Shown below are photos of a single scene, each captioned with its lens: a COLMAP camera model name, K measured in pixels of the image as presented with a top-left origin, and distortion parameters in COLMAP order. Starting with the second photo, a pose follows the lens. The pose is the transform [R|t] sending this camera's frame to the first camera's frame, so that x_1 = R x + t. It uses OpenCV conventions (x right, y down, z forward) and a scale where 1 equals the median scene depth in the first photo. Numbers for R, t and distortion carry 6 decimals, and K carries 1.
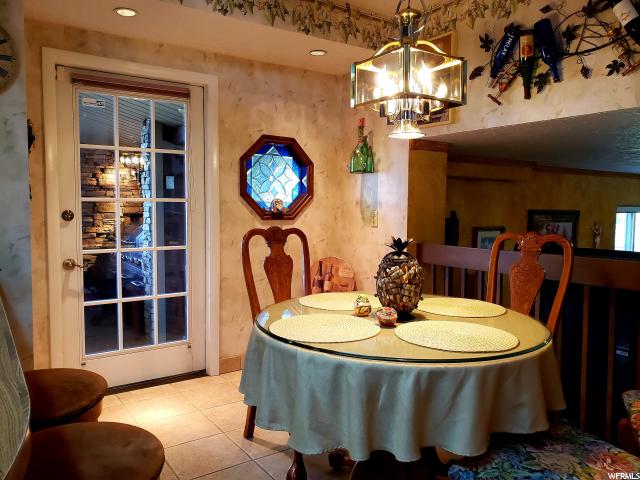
lens RADIAL K [[499.7, 0, 320.0], [0, 499.7, 240.0], [0, 0, 1]] dist [0.056532, -0.003170]
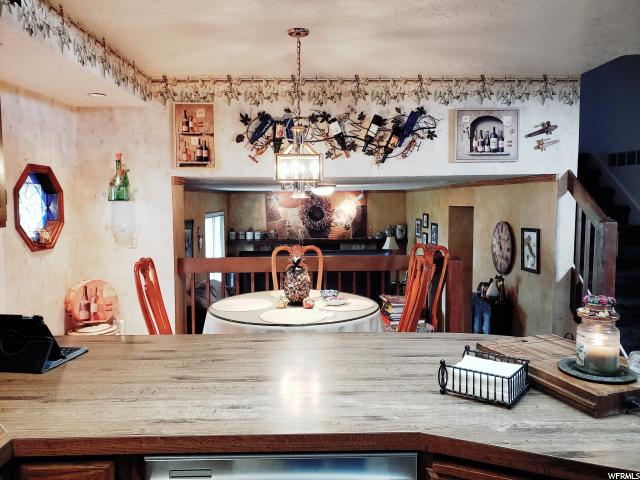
lens RADIAL K [[518.5, 0, 308.3], [0, 518.5, 237.2], [0, 0, 1]] dist [0.046920, -0.001629]
pose [[0.559097, -0.080418, 0.825193, -0.654086], [0.070751, 0.996282, 0.049154, -0.082132], [-0.826078, 0.030902, 0.562708, -0.000996]]
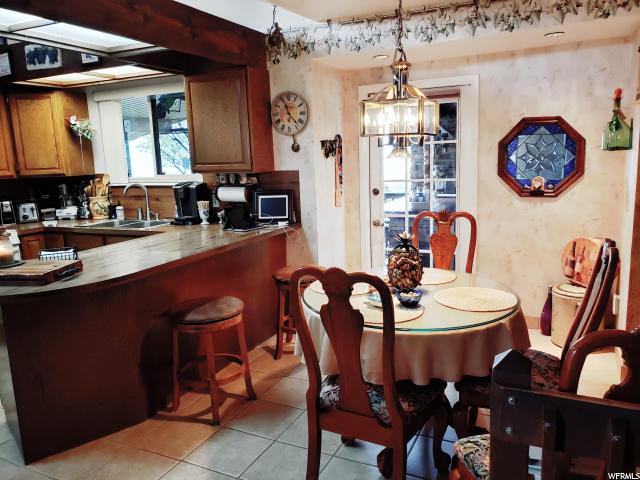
lens RADIAL K [[499.7, 0, 320.0], [0, 499.7, 240.0], [0, 0, 1]] dist [0.056532, -0.003170]
pose [[0.503036, 0.125090, -0.855165, 0.623492], [-0.023178, 0.991067, 0.131335, -0.083128], [0.863955, -0.046245, 0.501442, 0.069770]]
